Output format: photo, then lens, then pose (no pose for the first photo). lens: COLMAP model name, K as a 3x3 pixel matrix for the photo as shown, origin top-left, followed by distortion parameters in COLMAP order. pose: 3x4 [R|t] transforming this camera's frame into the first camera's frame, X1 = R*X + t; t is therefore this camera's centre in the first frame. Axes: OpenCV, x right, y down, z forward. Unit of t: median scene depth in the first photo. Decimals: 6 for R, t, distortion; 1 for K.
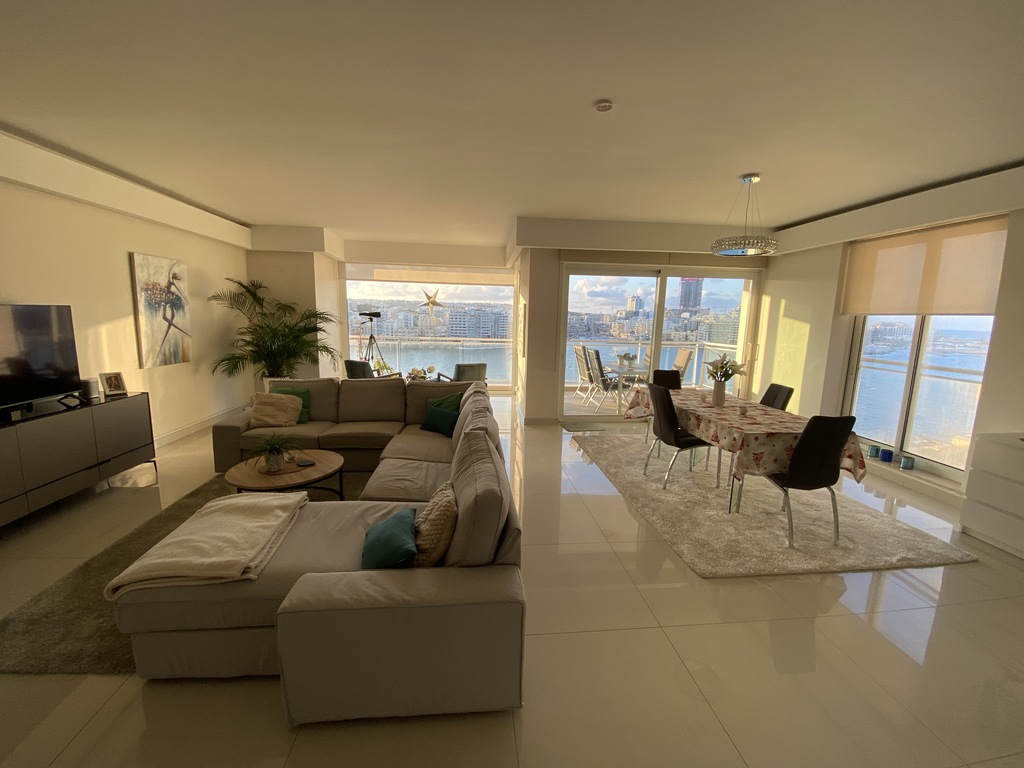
lens RADIAL K [[405.6, 0, 512.0], [0, 405.6, 384.0], [0, 0, 1]] dist [0.016197, -0.020197]
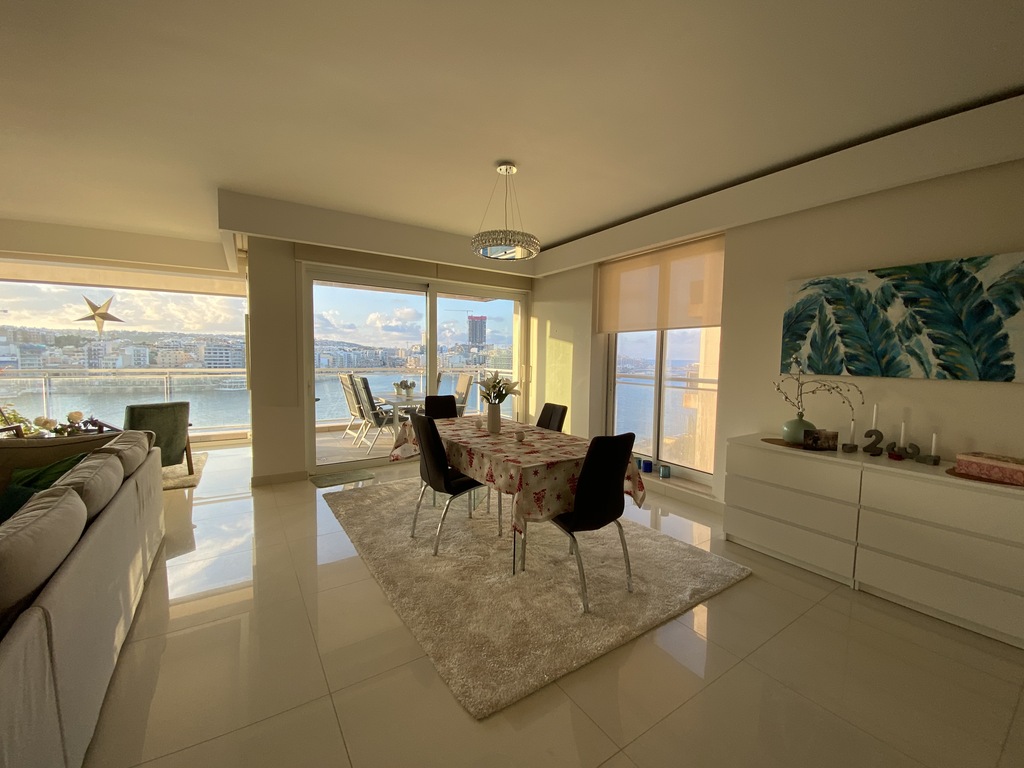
lens RADIAL K [[408.5, 0, 512.0], [0, 408.5, 384.0], [0, 0, 1]] dist [0.020232, -0.000047]
pose [[0.881407, -0.039073, 0.470739, 0.156147], [0.078083, 0.994915, -0.063621, 0.009375], [-0.465859, 0.092833, 0.879976, 0.249211]]
